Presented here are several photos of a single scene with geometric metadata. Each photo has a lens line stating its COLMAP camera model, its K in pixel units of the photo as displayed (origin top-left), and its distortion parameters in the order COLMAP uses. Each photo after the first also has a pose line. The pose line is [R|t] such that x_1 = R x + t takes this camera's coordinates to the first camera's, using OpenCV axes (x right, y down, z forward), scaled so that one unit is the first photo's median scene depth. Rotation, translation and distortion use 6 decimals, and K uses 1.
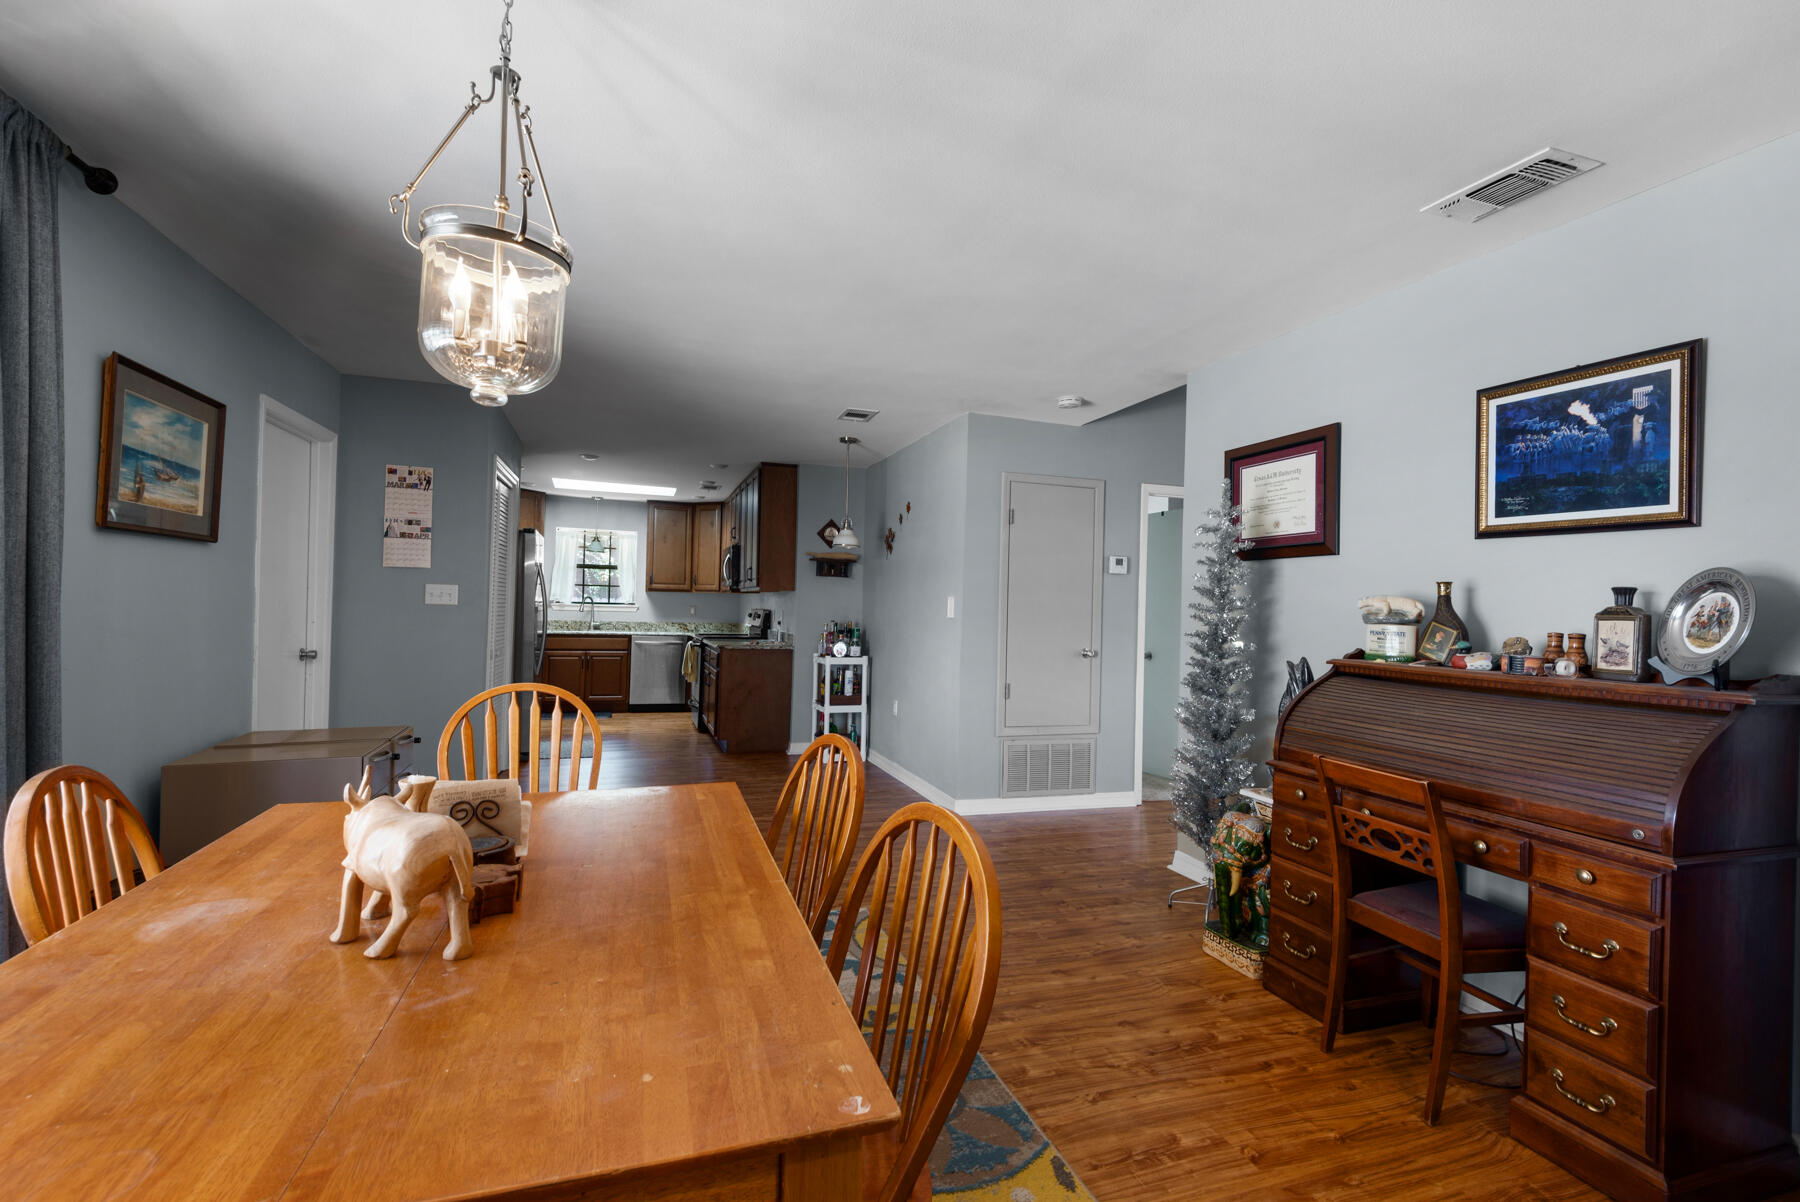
lens RADIAL K [[822.3, 0, 892.3], [0, 822.3, 598.8], [0, 0, 1]] dist [0.039085, -0.022469]
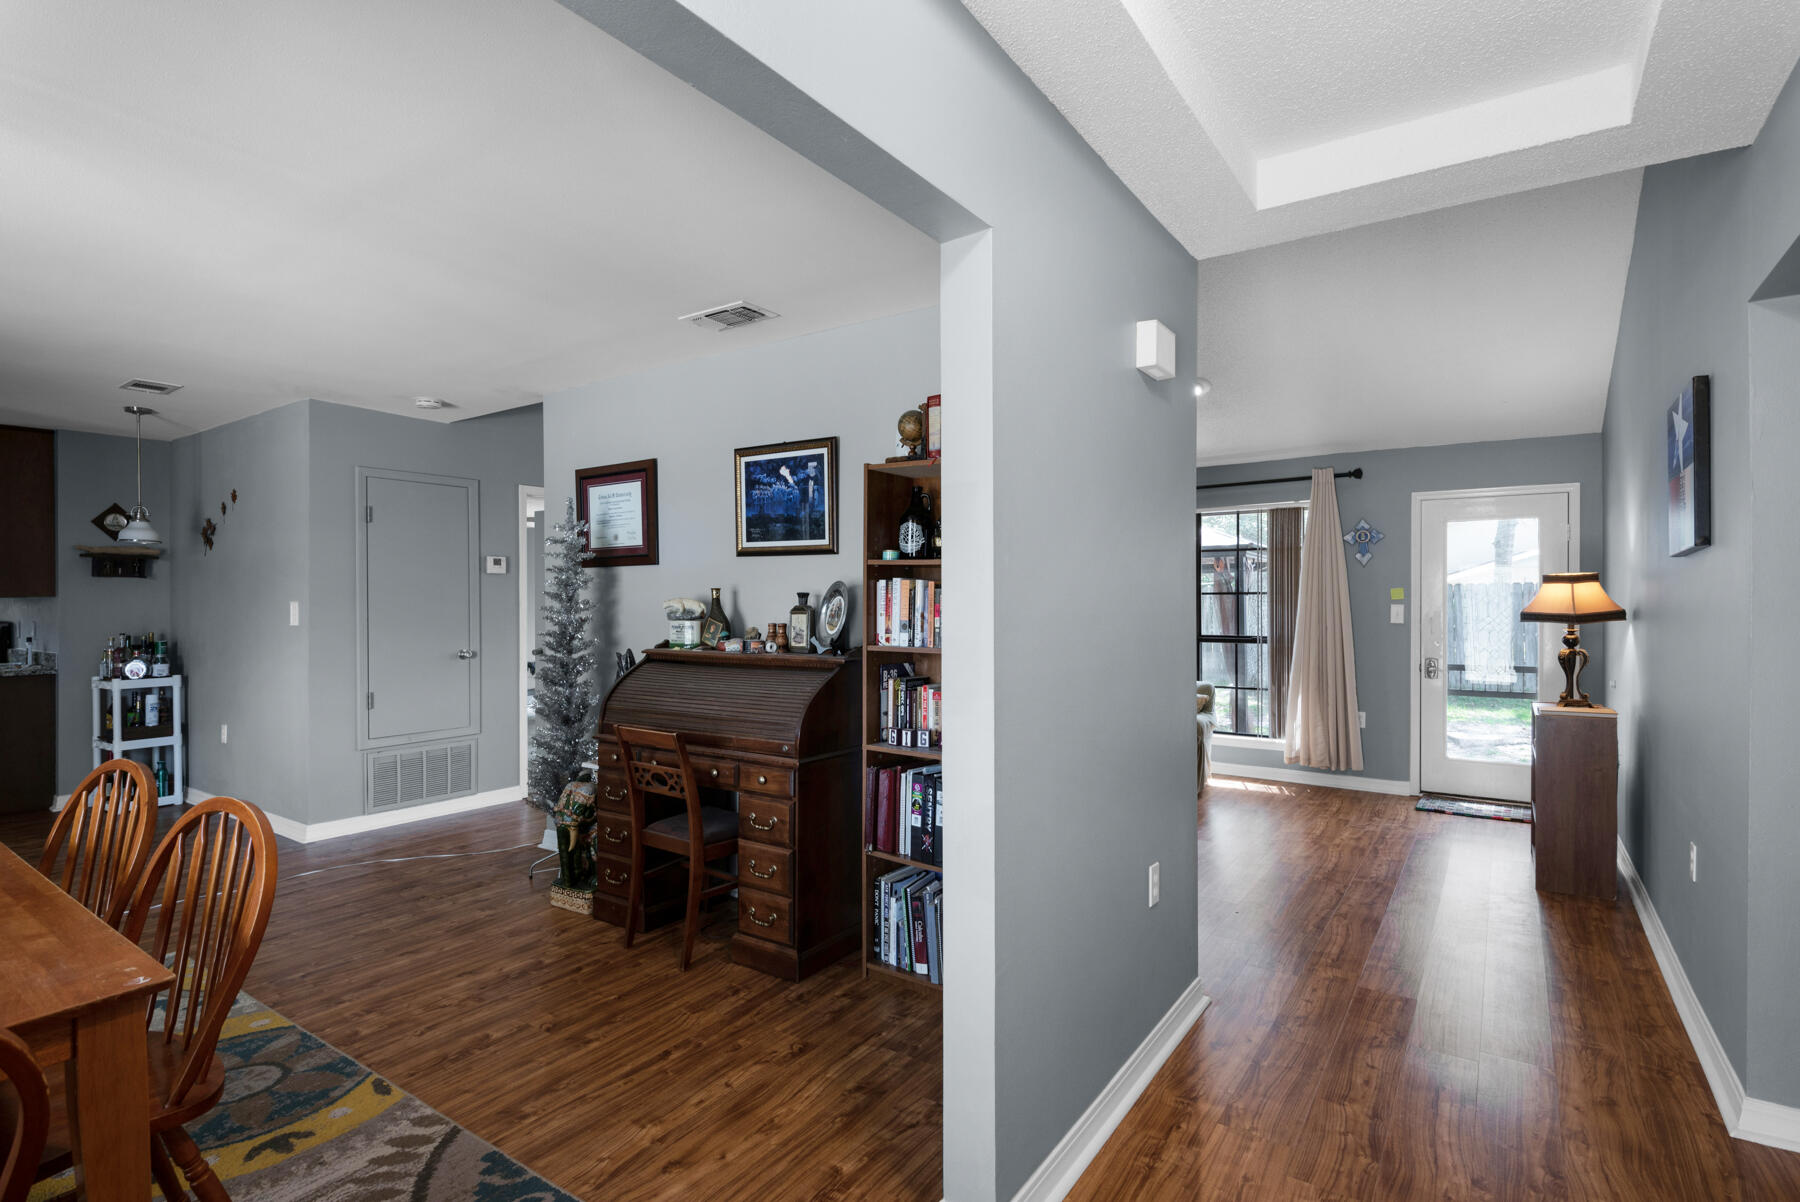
lens RADIAL K [[892.1, 0, 918.9], [0, 892.1, 599.0], [0, 0, 1]] dist [0.018873, -0.019916]
pose [[0.794381, -0.029584, 0.606699, 0.034785], [0.019259, 0.999538, 0.023522, -0.027407], [-0.607114, -0.007001, 0.794584, -0.328765]]
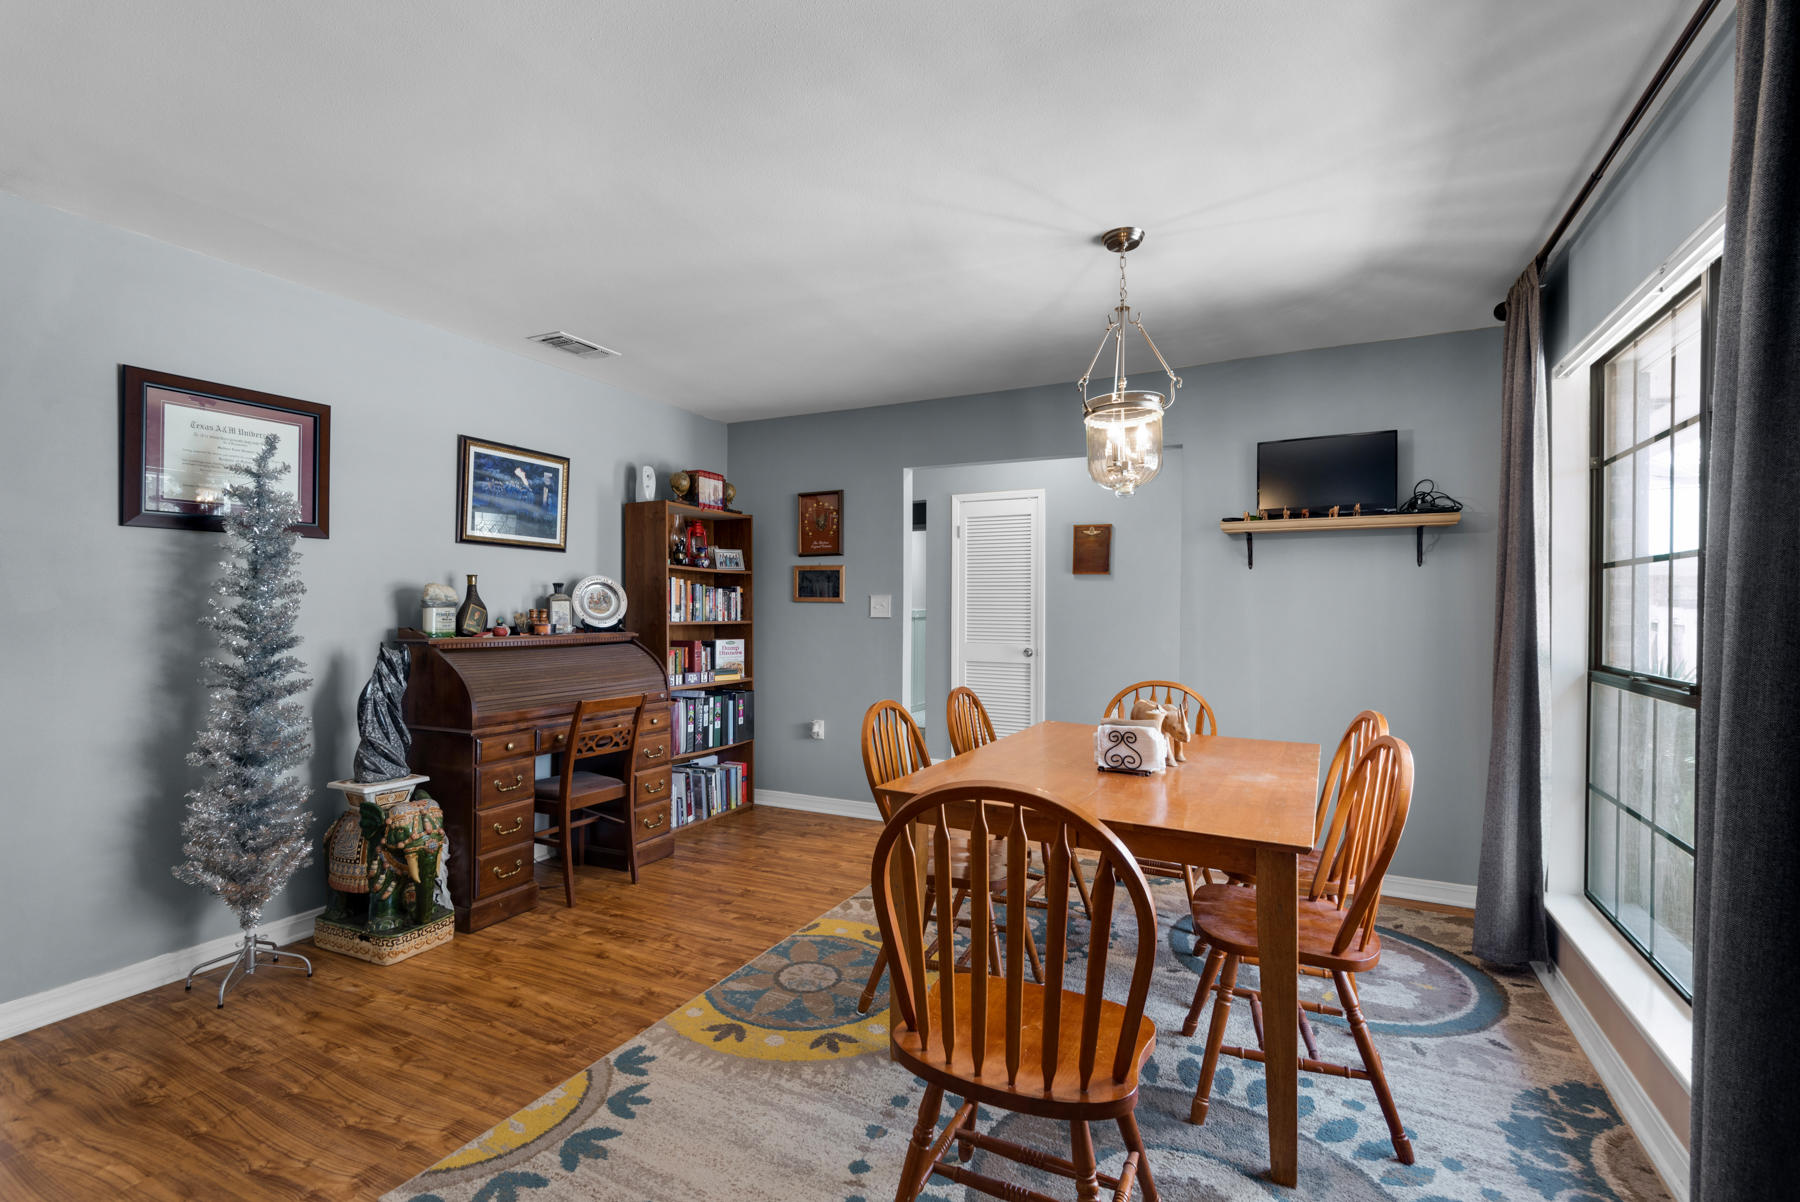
lens RADIAL K [[802.8, 0, 918.3], [0, 802.8, 616.9], [0, 0, 1]] dist [0.000236, -0.000289]
pose [[-0.724962, -0.039274, 0.687668, -0.687628], [-0.030203, 0.999225, 0.025226, -0.006196], [-0.688126, -0.002482, -0.725587, 1.304444]]
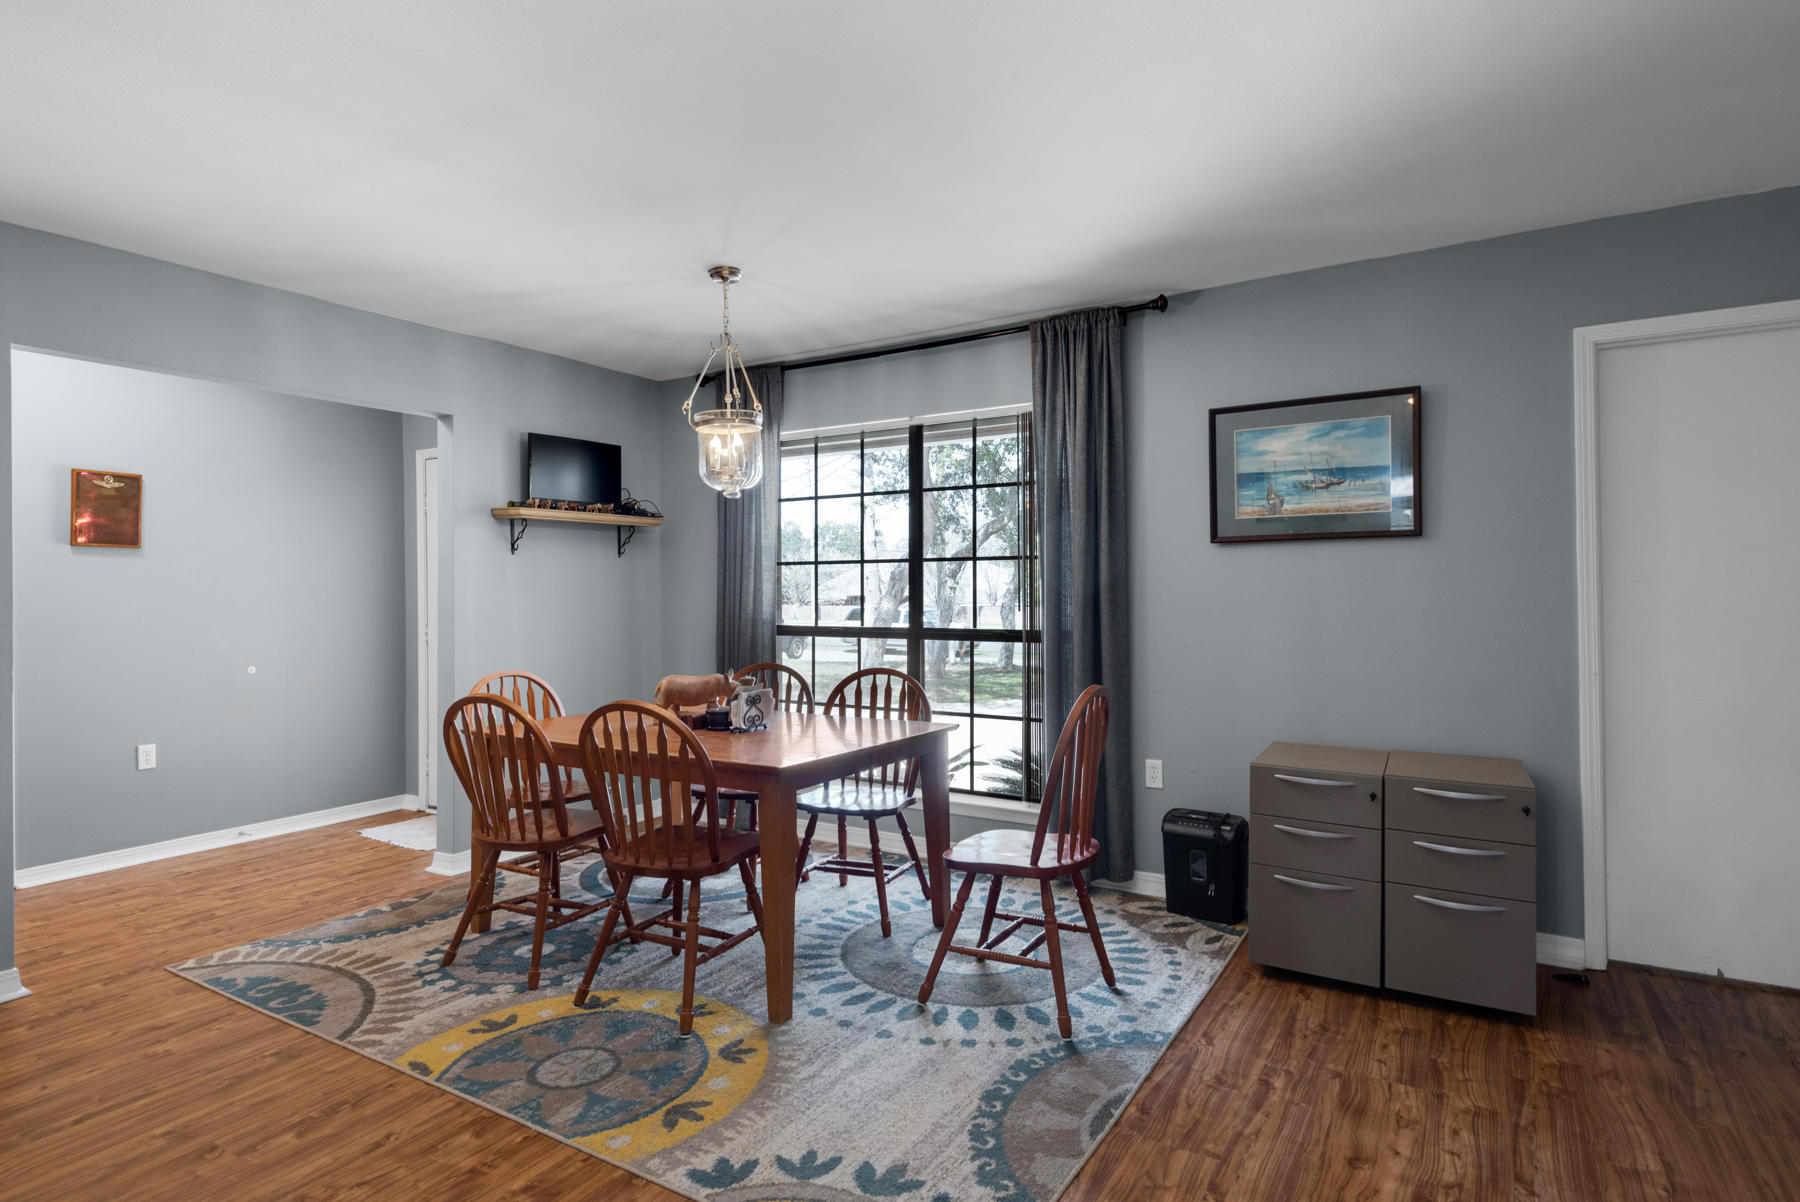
lens RADIAL K [[934.8, 0, 868.1], [0, 934.8, 594.9], [0, 0, 1]] dist [0.004409, -0.000512]
pose [[-0.770946, -0.015657, -0.636708, 0.362131], [-0.006202, 0.999835, -0.017078, 0.021740], [0.636871, -0.009217, -0.770916, 1.542175]]
